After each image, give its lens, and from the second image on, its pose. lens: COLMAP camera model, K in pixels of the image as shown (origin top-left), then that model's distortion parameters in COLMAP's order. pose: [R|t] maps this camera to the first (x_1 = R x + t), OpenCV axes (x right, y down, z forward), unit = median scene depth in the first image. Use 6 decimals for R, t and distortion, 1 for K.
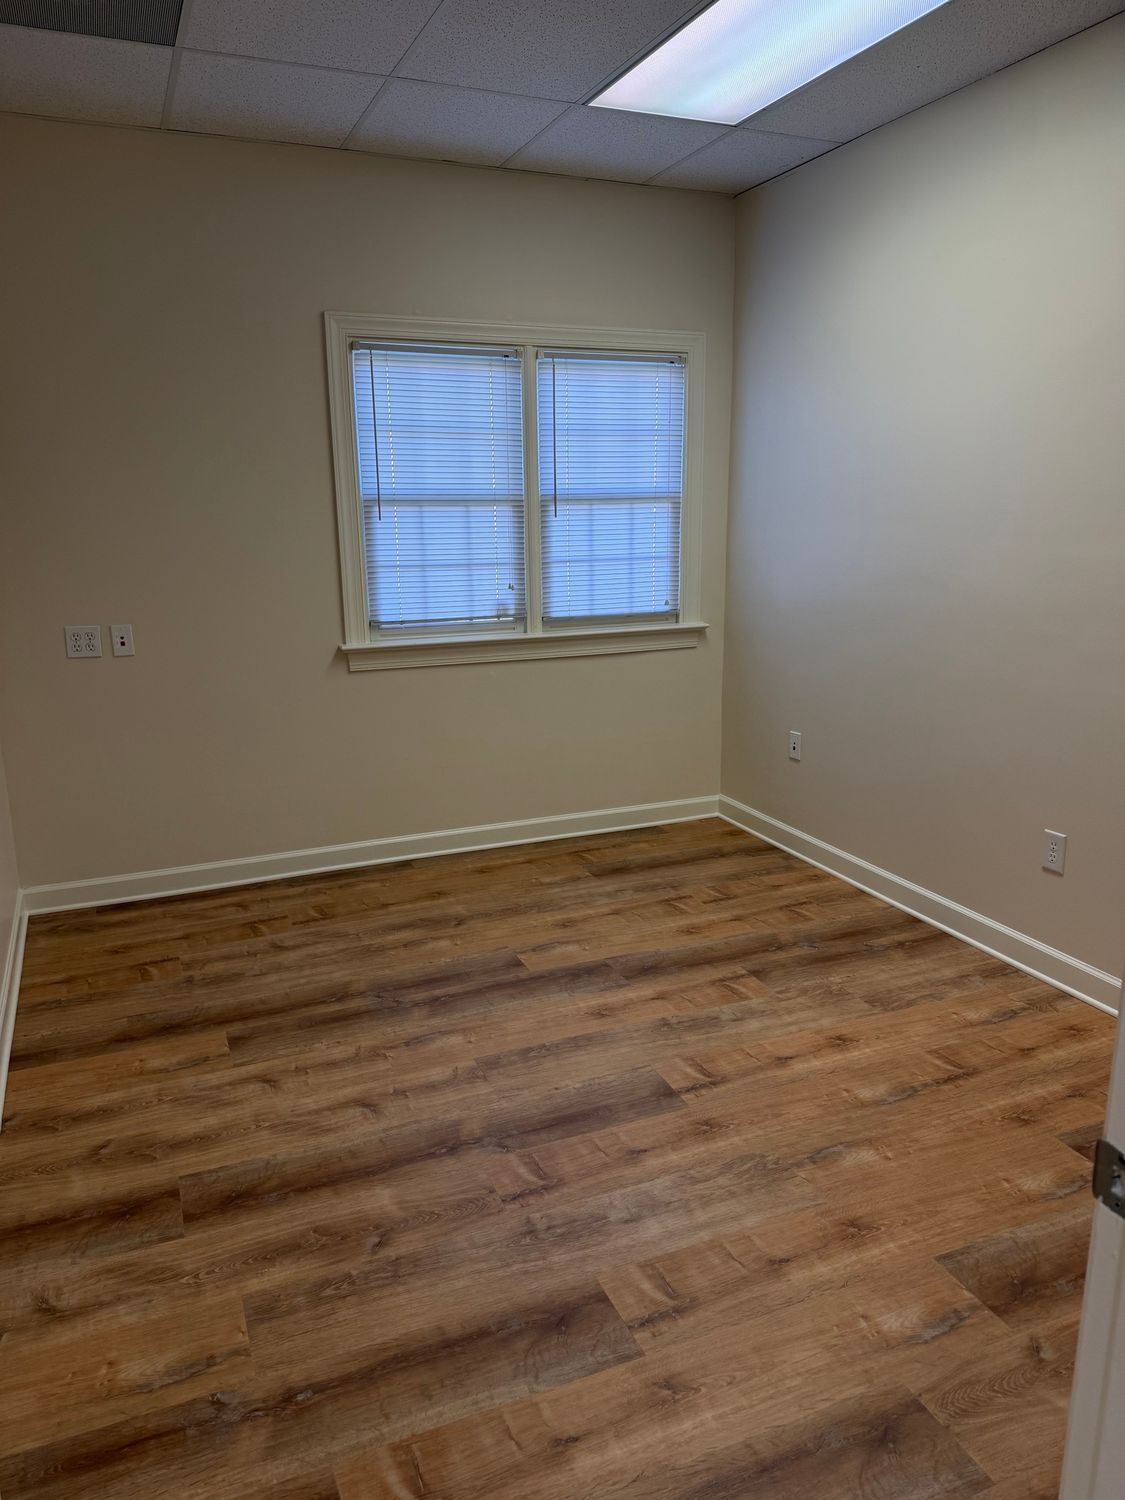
lens RADIAL K [[1082.4, 0, 558.2], [0, 1082.4, 747.3], [0, 0, 1]] dist [0.007560, -0.011813]
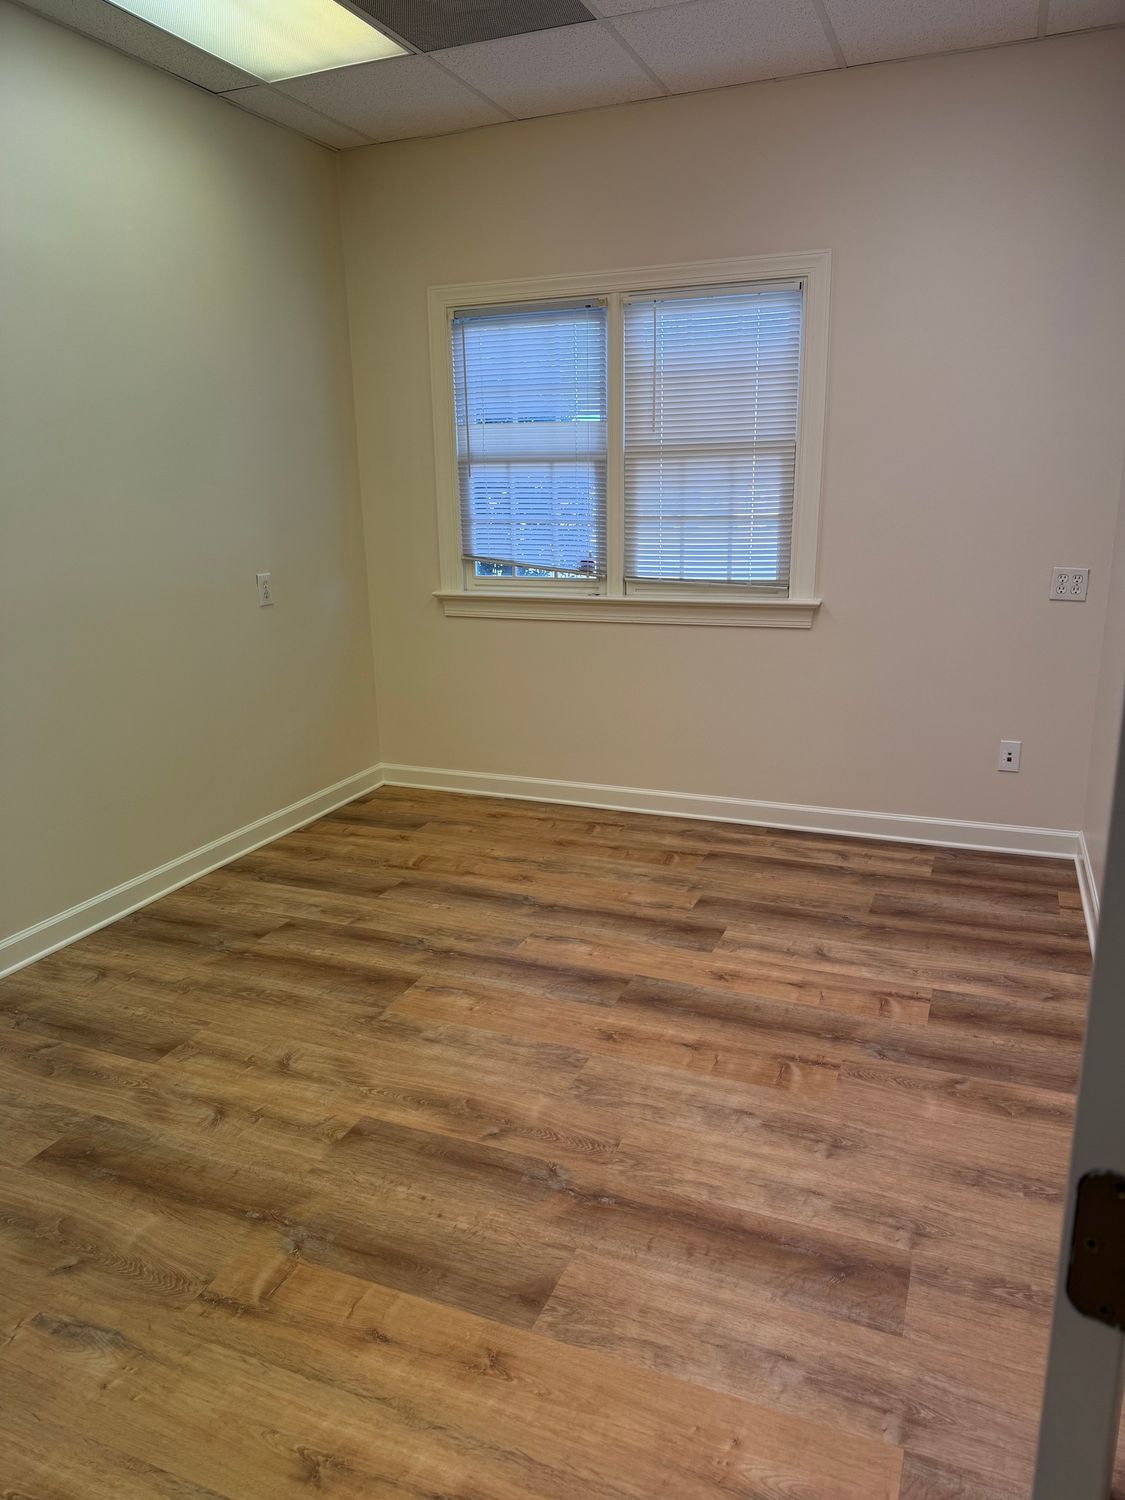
lens RADIAL K [[1082.4, 0, 561.3], [0, 1082.4, 742.0], [0, 0, 1]] dist [0.007560, -0.011813]
pose [[0.686061, 0.177272, -0.705617, 0.644672], [-0.139665, 0.983913, 0.111394, -0.076172], [0.714013, 0.022127, 0.699783, 0.288704]]
